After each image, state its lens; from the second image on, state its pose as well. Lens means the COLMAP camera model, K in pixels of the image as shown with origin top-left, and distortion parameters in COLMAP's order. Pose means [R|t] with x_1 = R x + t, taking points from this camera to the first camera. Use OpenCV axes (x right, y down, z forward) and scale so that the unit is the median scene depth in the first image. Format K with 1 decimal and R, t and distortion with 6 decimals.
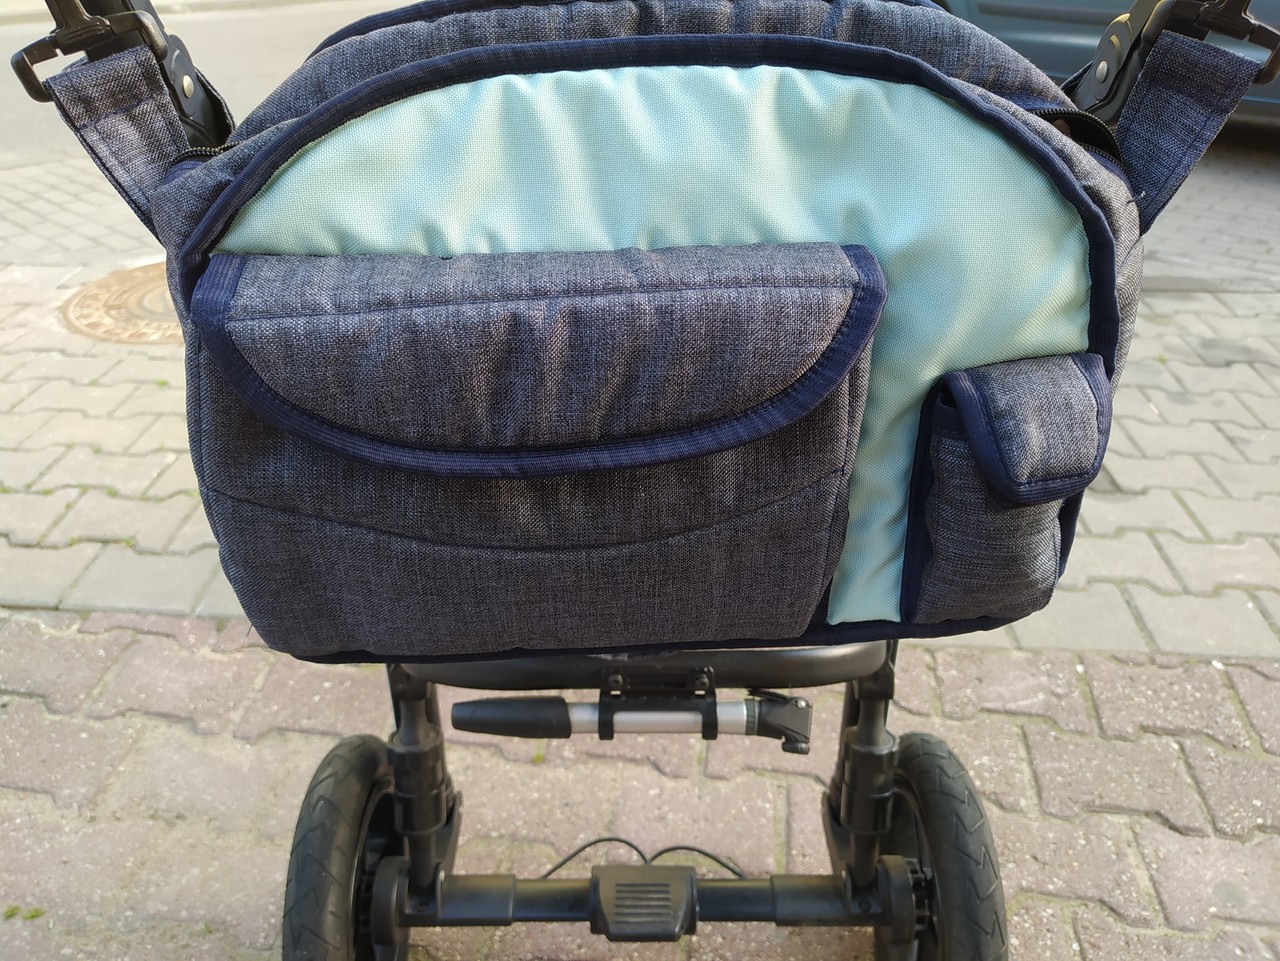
lens RADIAL K [[973.2, 0, 640.0], [0, 973.2, 480.5], [0, 0, 1]] dist [-0.000610, -0.002122]
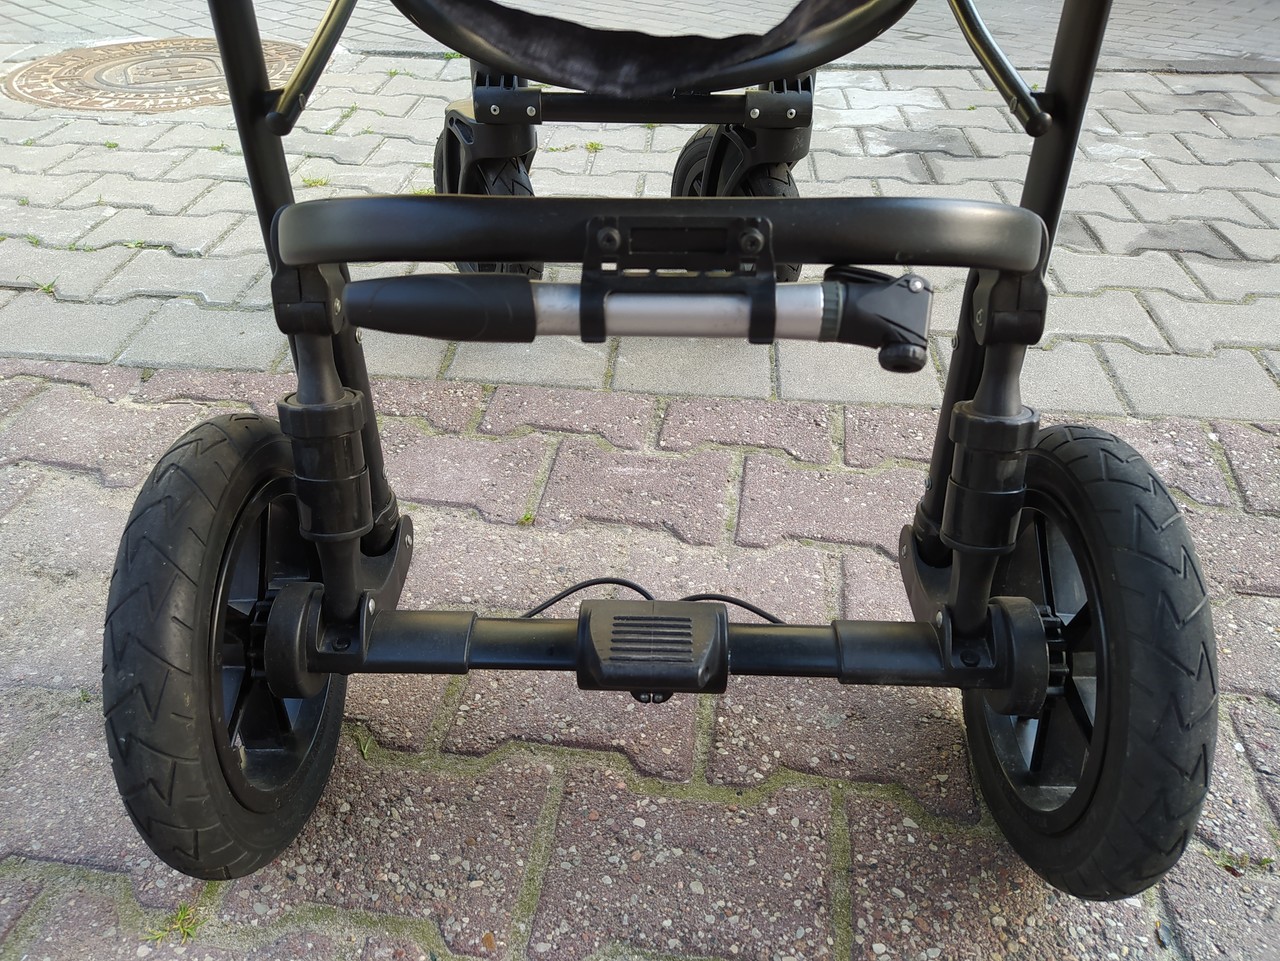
lens RADIAL K [[941.6, 0, 631.5], [0, 941.6, 481.9], [0, 0, 1]] dist [0.021611, -0.000747]
pose [[0.999371, 0.014326, -0.032447, 0.006586], [-0.011001, 0.994885, 0.100412, 0.193200], [0.033719, -0.099992, 0.994417, 0.261510]]
